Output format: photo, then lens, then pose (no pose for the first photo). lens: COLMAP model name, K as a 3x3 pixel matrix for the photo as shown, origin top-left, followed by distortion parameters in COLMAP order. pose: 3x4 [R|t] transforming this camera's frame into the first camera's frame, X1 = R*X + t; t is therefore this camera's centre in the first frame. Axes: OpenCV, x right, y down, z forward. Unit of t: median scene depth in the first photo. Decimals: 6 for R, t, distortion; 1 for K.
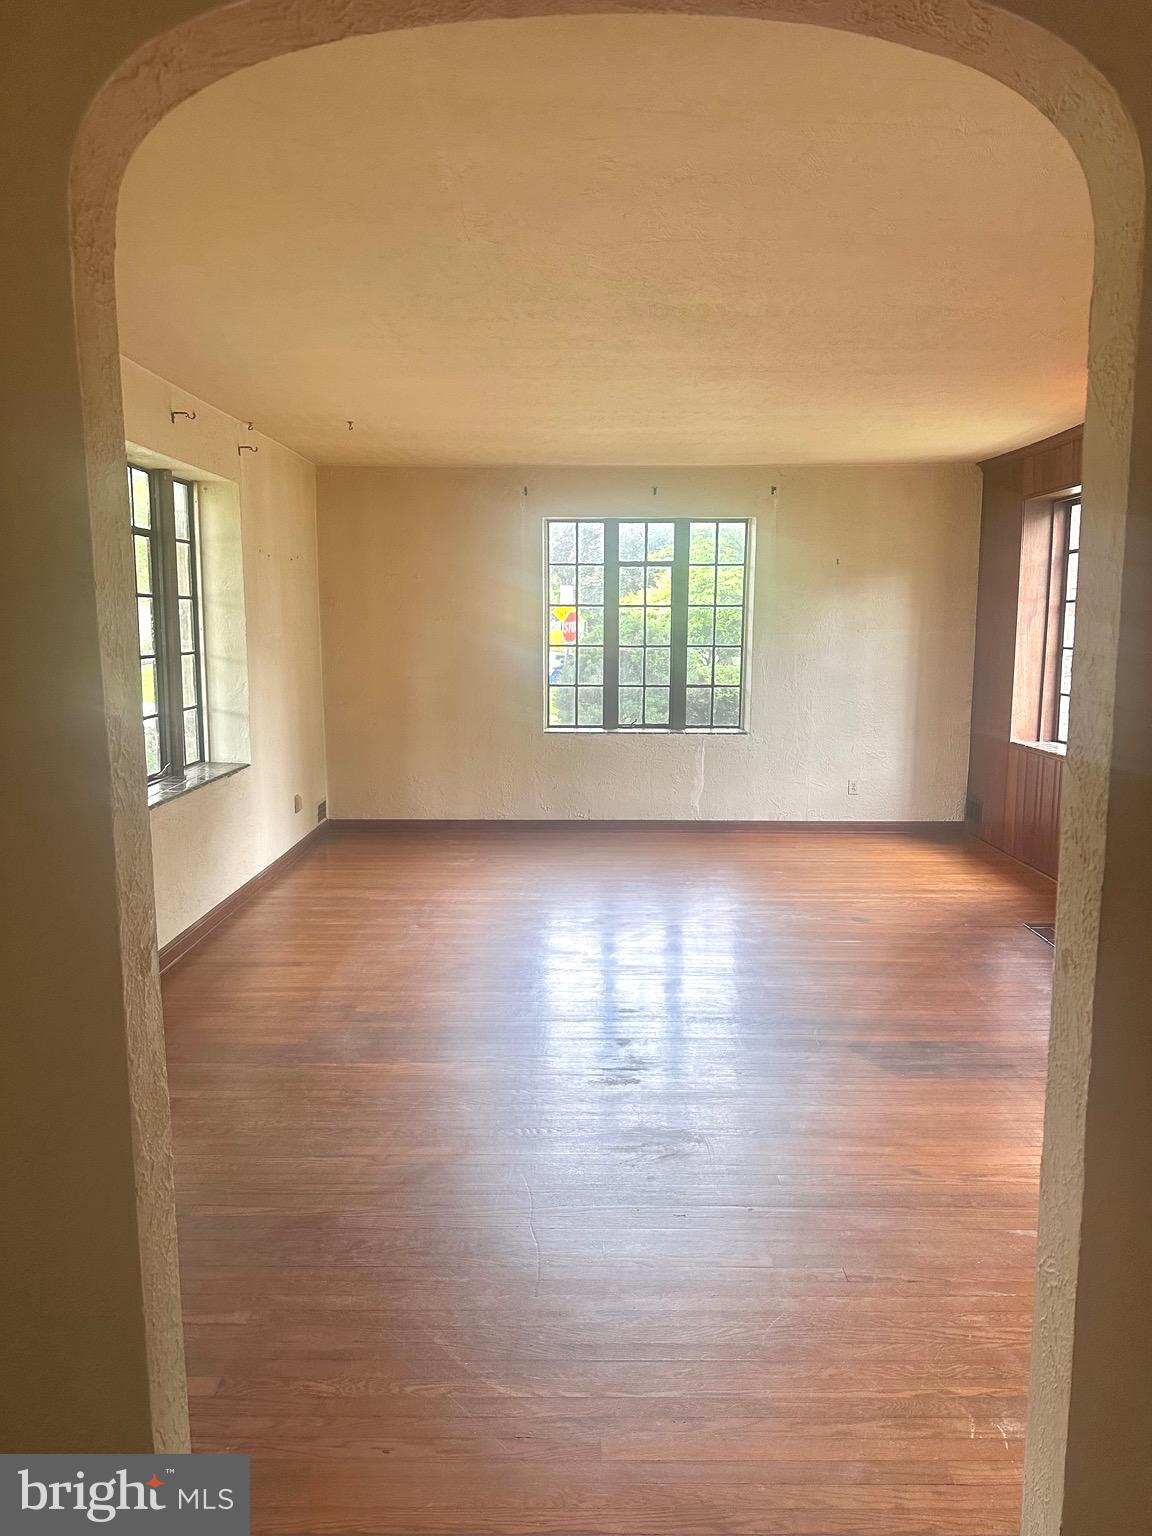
lens RADIAL K [[1062.4, 0, 576.0], [0, 1062.4, 768.0], [0, 0, 1]] dist [0.078058, -0.099031]
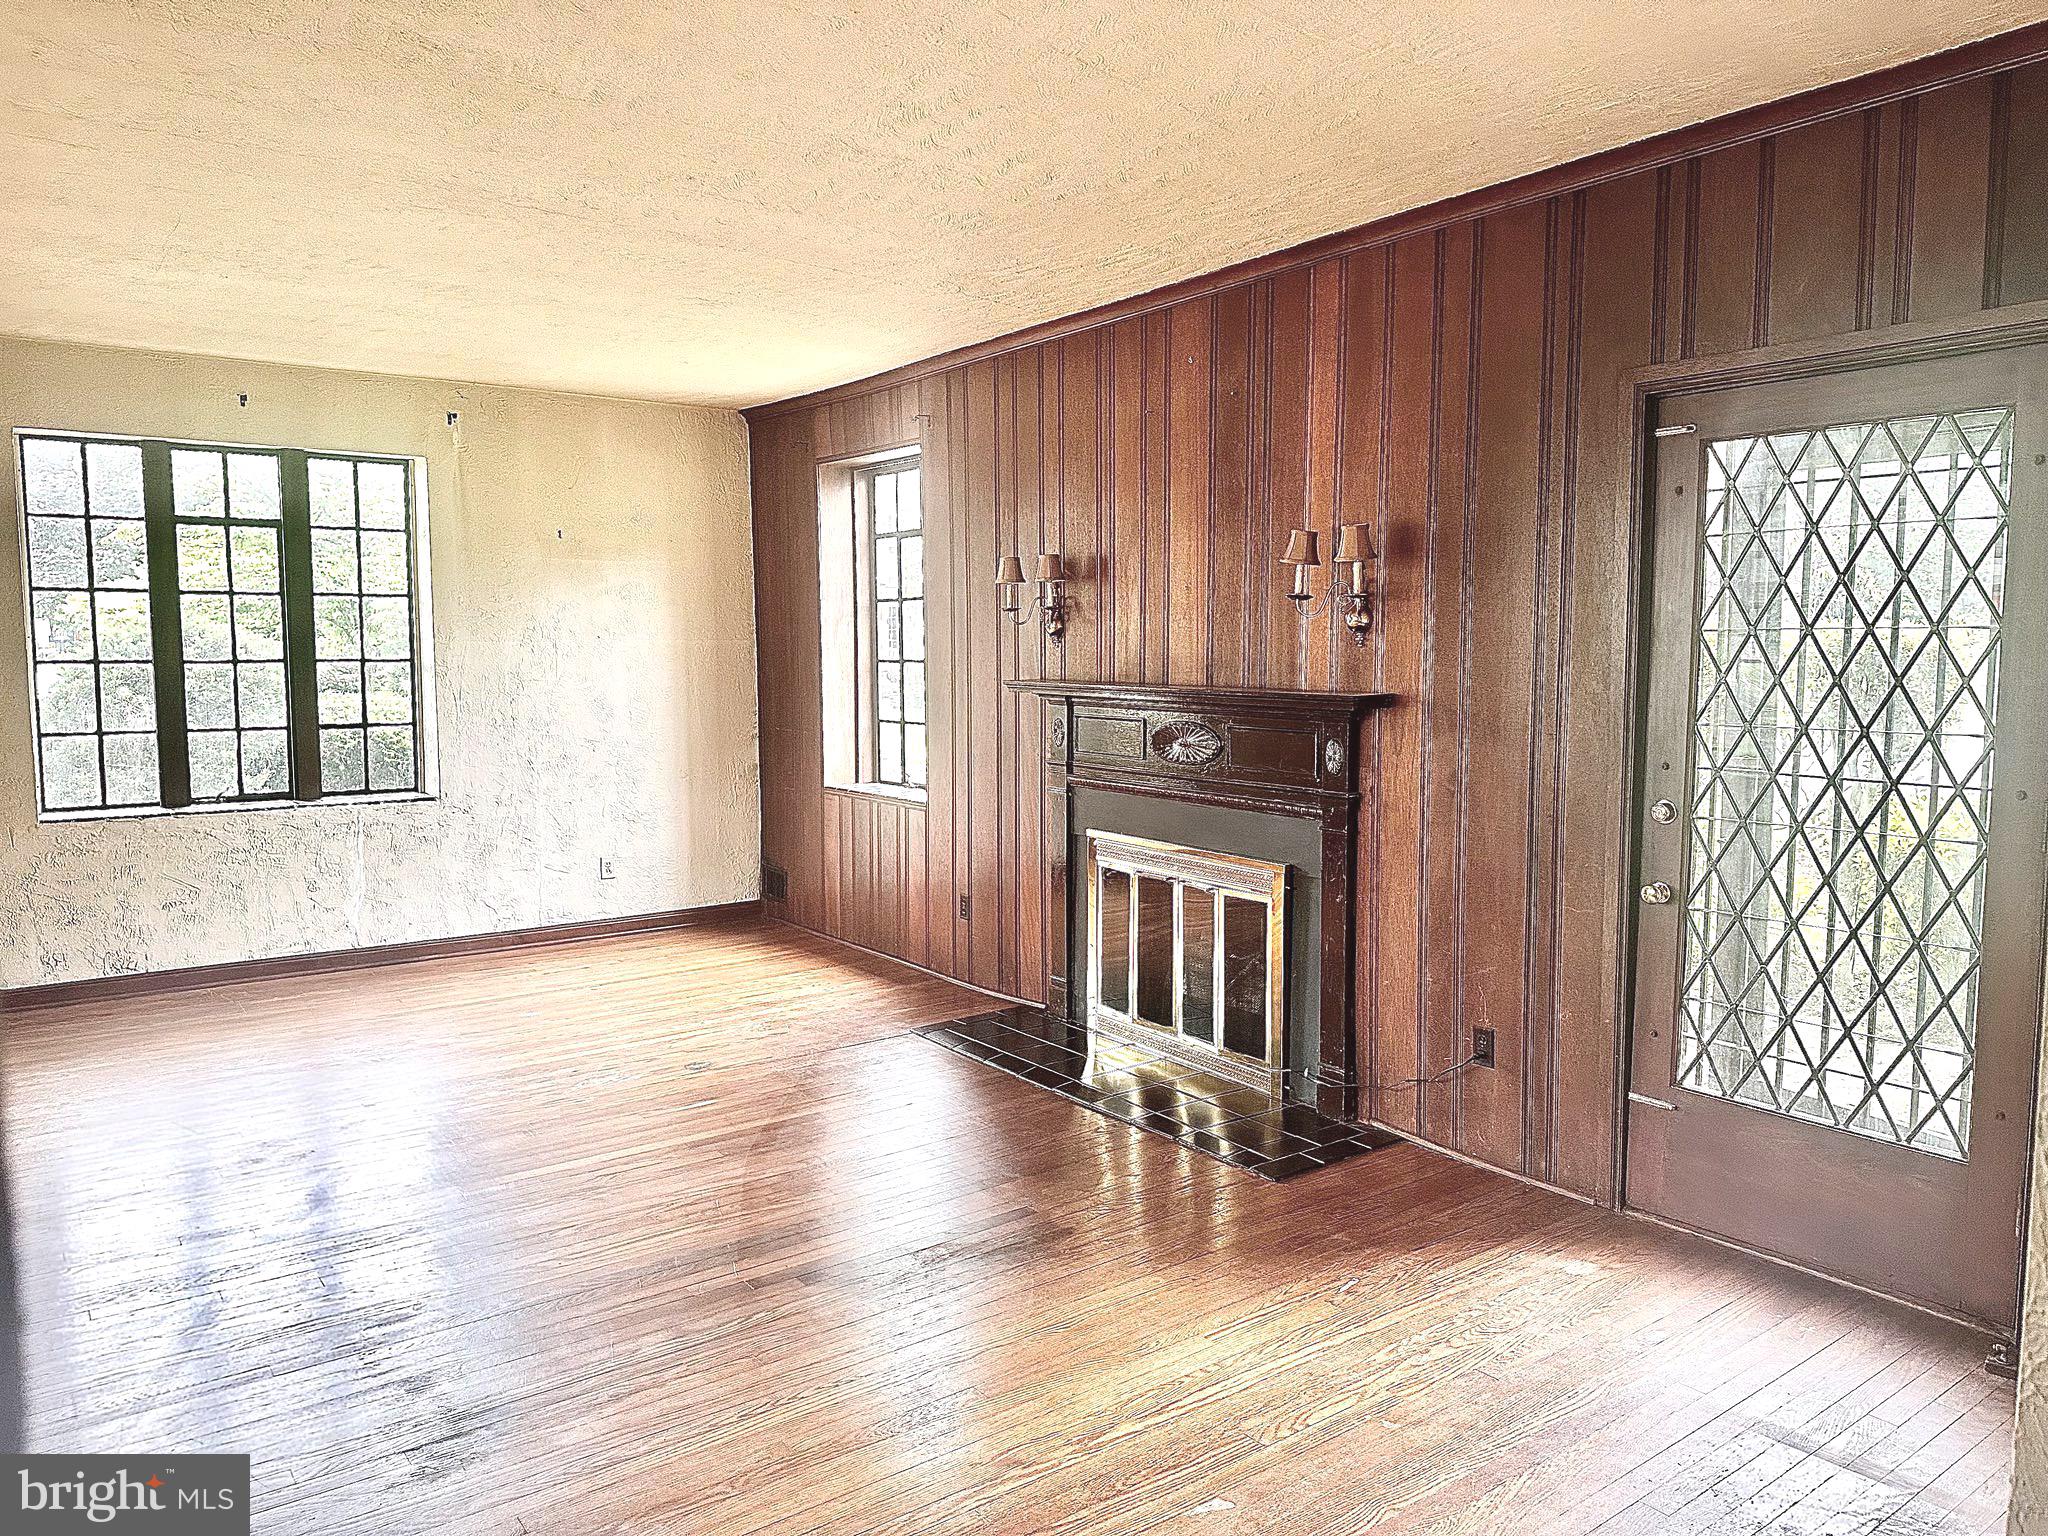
lens RADIAL K [[1416.5, 0, 1035.0], [0, 1416.5, 761.6], [0, 0, 1]] dist [0.078058, -0.099031]
pose [[0.799272, -0.051385, 0.598769, -0.067789], [0.081605, 0.996389, -0.023423, -0.006140], [-0.595403, 0.067584, 0.800579, 0.126069]]
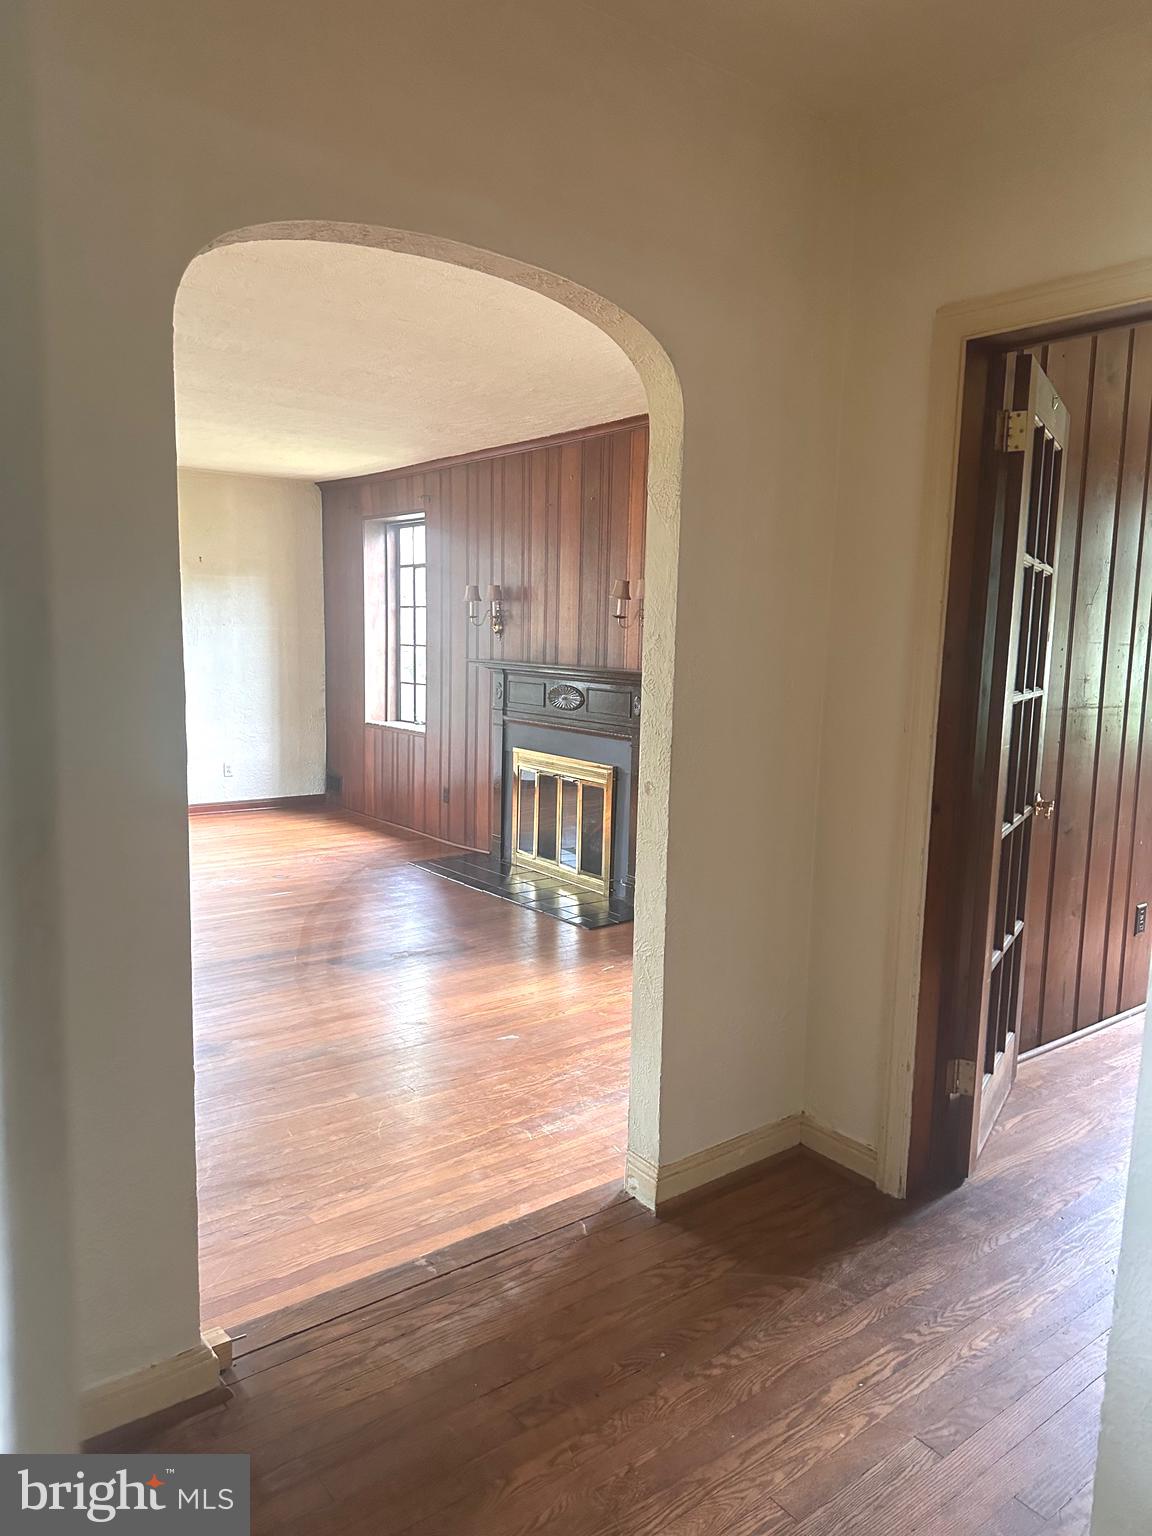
lens RADIAL K [[1062.4, 0, 576.0], [0, 1062.4, 768.0], [0, 0, 1]] dist [0.078058, -0.099031]
pose [[0.785430, -0.058174, 0.616210, -0.147395], [0.058006, 0.998110, 0.020293, 0.016420], [-0.616226, 0.019805, 0.787320, -0.079424]]
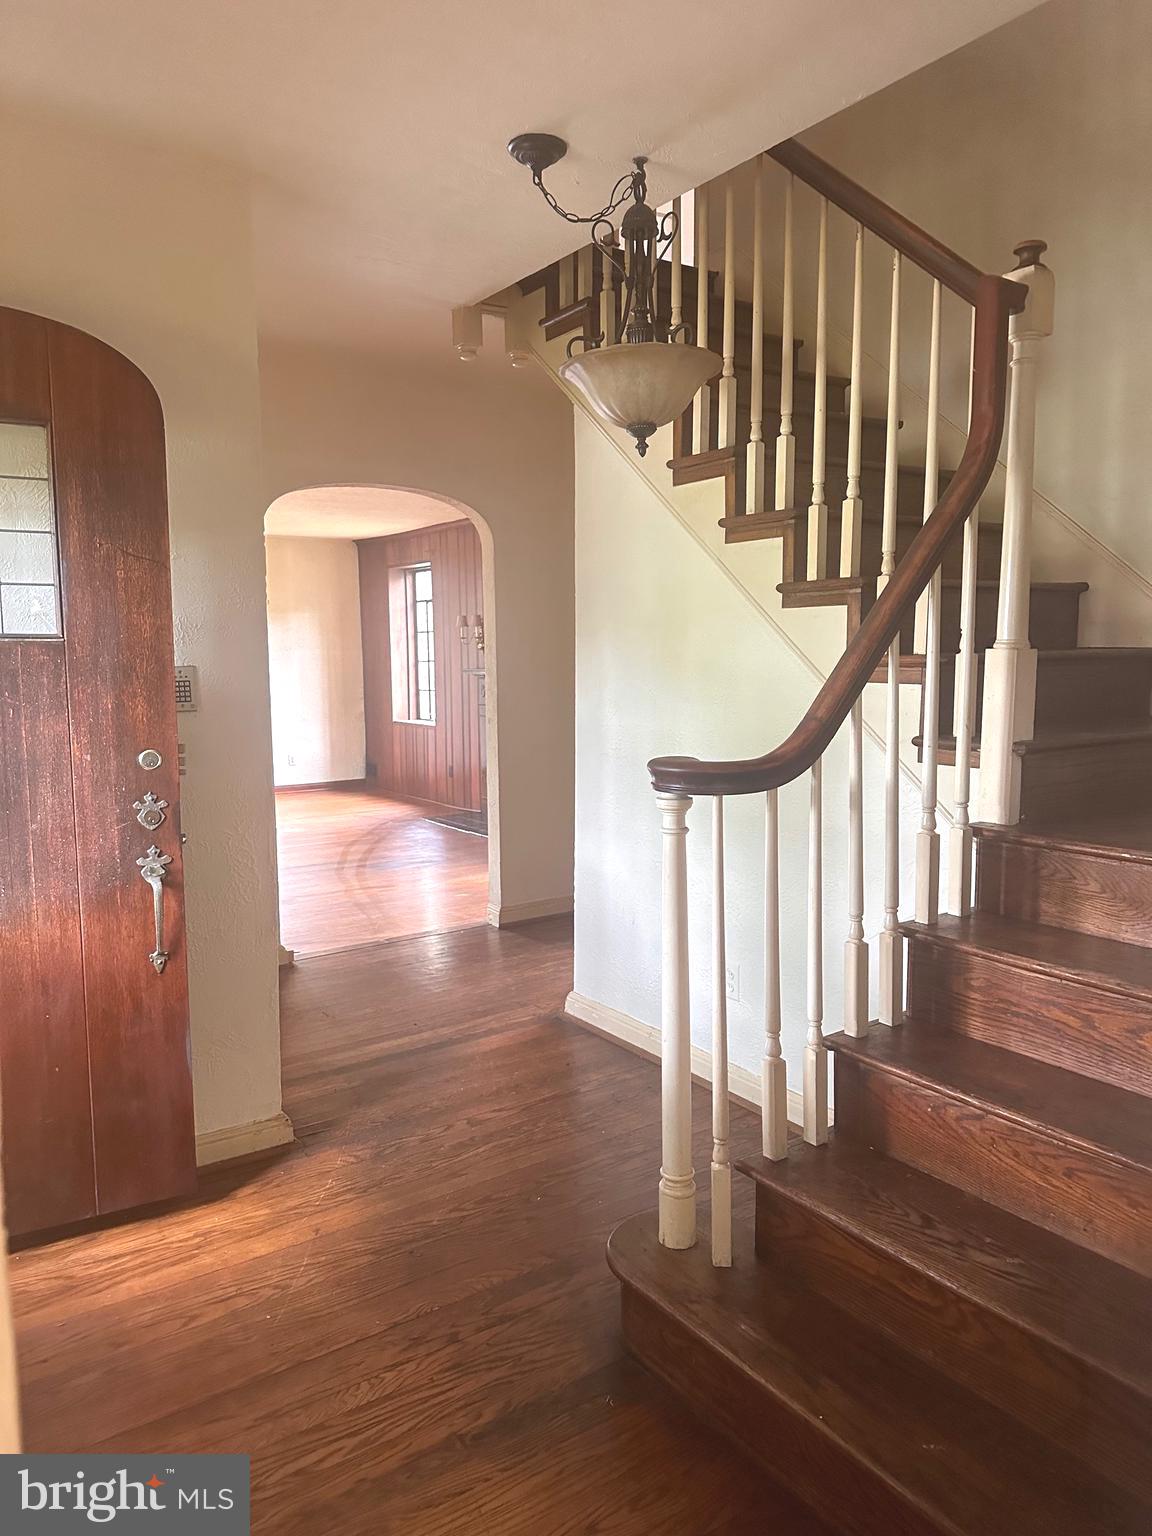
lens RADIAL K [[1062.4, 0, 576.0], [0, 1062.4, 768.0], [0, 0, 1]] dist [0.078058, -0.099031]
pose [[0.817613, -0.069663, 0.571539, -0.275433], [0.084772, 0.996400, 0.000178, 0.067561], [-0.569494, 0.048305, 0.820575, -0.432832]]
